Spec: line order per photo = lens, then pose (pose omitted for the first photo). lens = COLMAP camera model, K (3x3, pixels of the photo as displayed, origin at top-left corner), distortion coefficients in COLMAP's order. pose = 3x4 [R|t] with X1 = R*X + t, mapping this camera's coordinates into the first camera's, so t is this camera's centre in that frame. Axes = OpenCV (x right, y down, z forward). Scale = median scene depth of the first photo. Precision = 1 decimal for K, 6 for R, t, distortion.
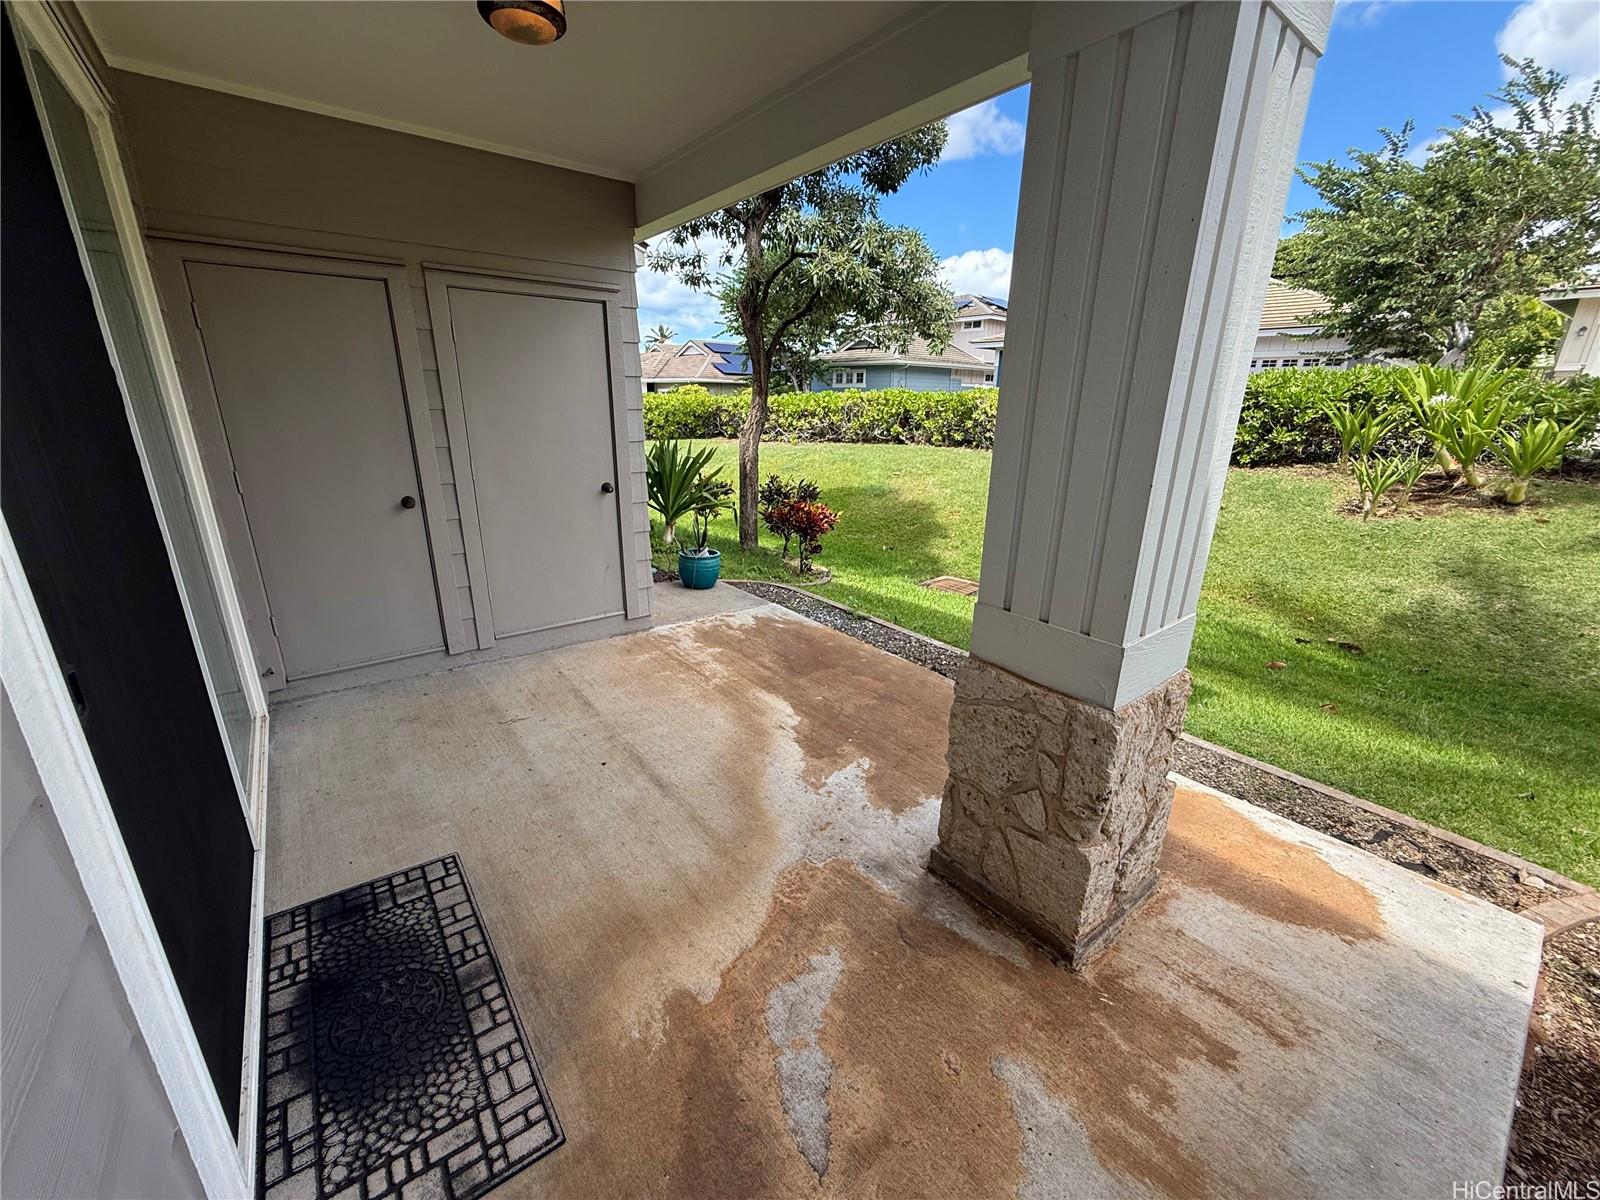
lens RADIAL K [[637.0, 0, 795.5], [0, 637.0, 597.7], [0, 0, 1]] dist [-0.000972, -0.000107]
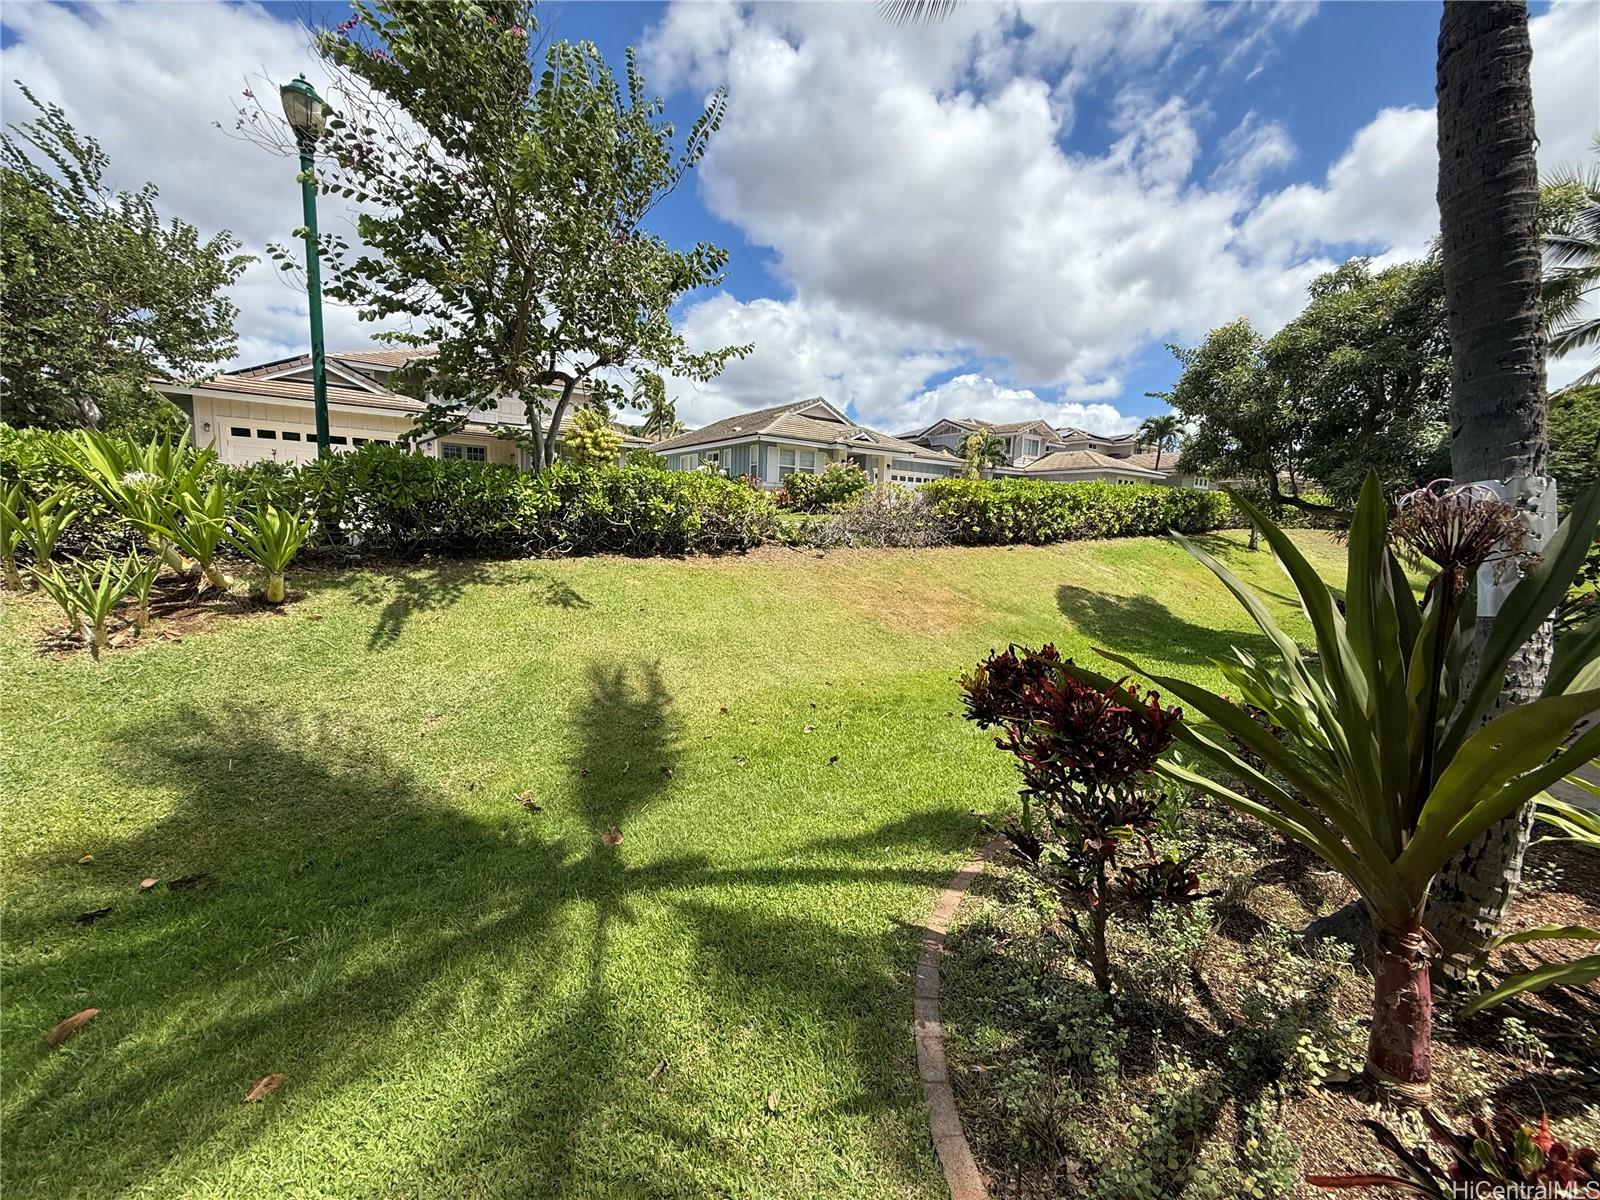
lens RADIAL K [[637.0, 0, 802.1], [0, 637.0, 603.5], [0, 0, 1]] dist [-0.000972, -0.000107]
pose [[-0.046604, -0.140745, 0.988948, 0.192686], [0.266480, 0.952394, 0.148100, -0.064534], [-0.962713, 0.270437, -0.006880, 0.249560]]
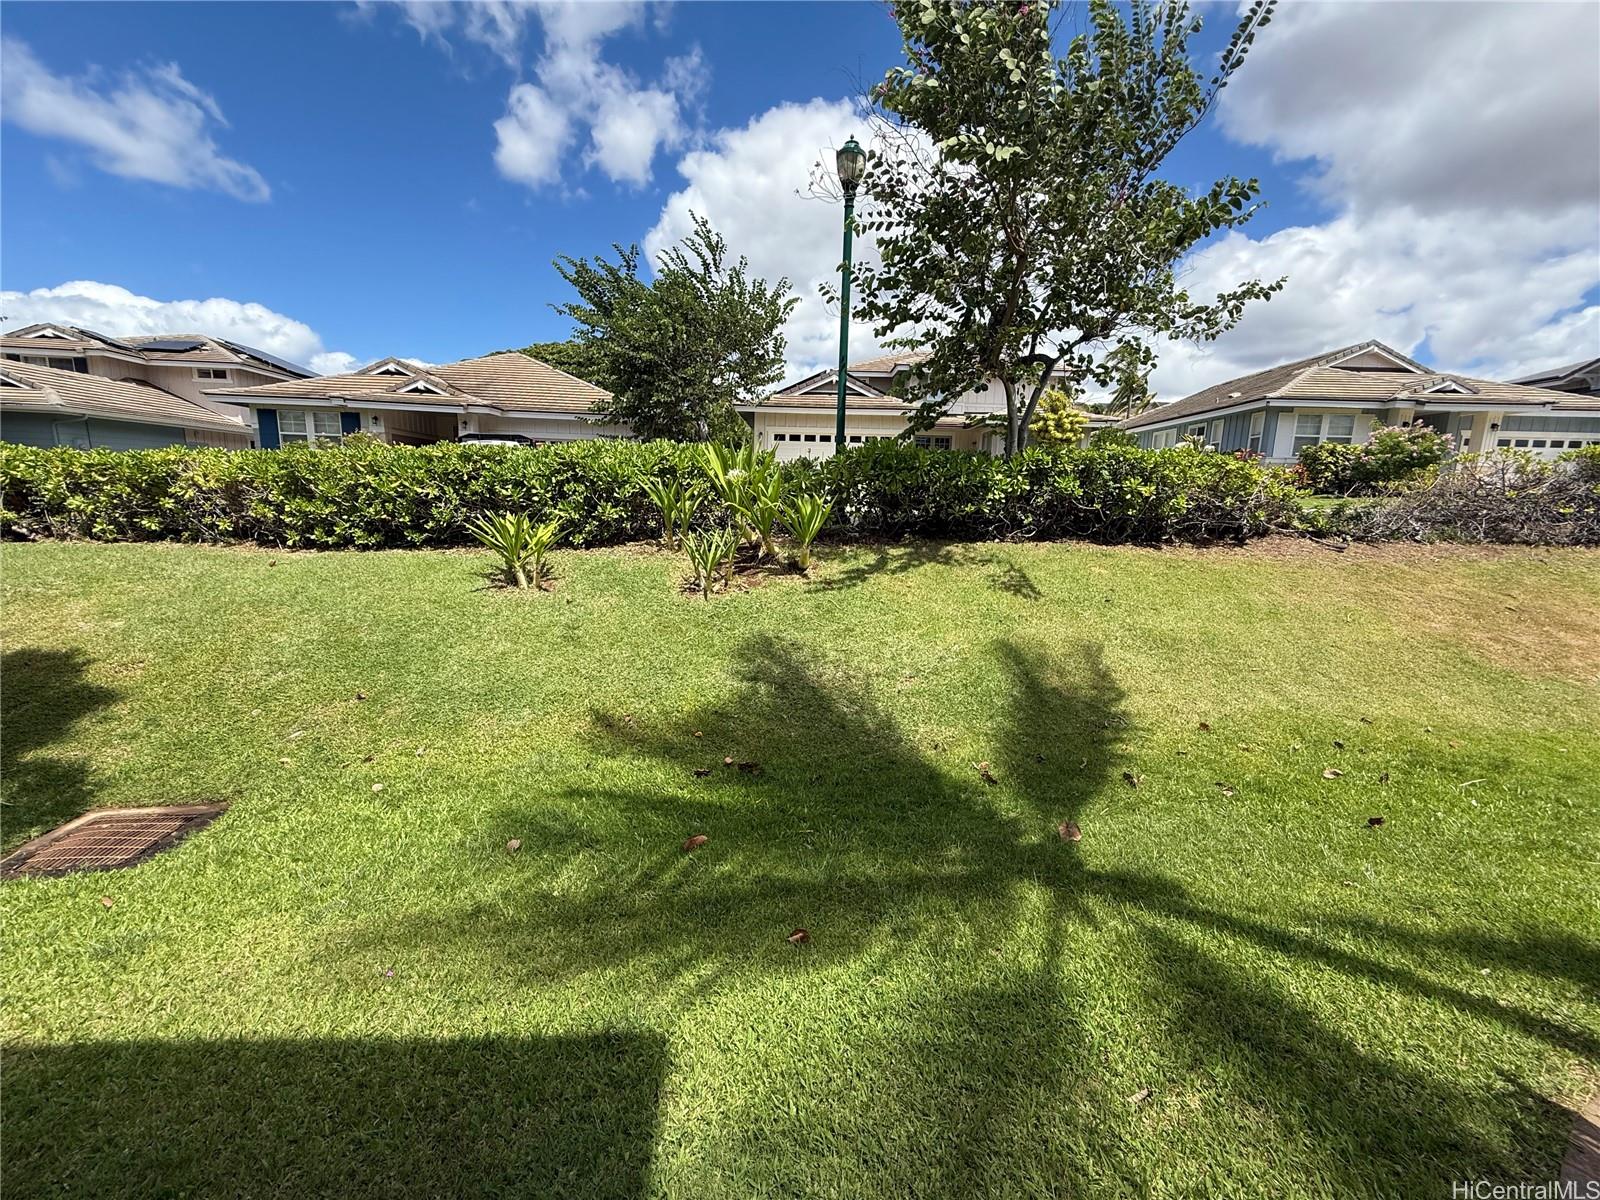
lens RADIAL K [[637.0, 0, 799.3], [0, 637.0, 605.9], [0, 0, 1]] dist [-0.000972, -0.000107]
pose [[0.584178, -0.137156, 0.799953, 0.185302], [0.222372, 0.974950, 0.004770, -0.069691], [-0.780569, 0.175100, 0.600044, 0.274409]]
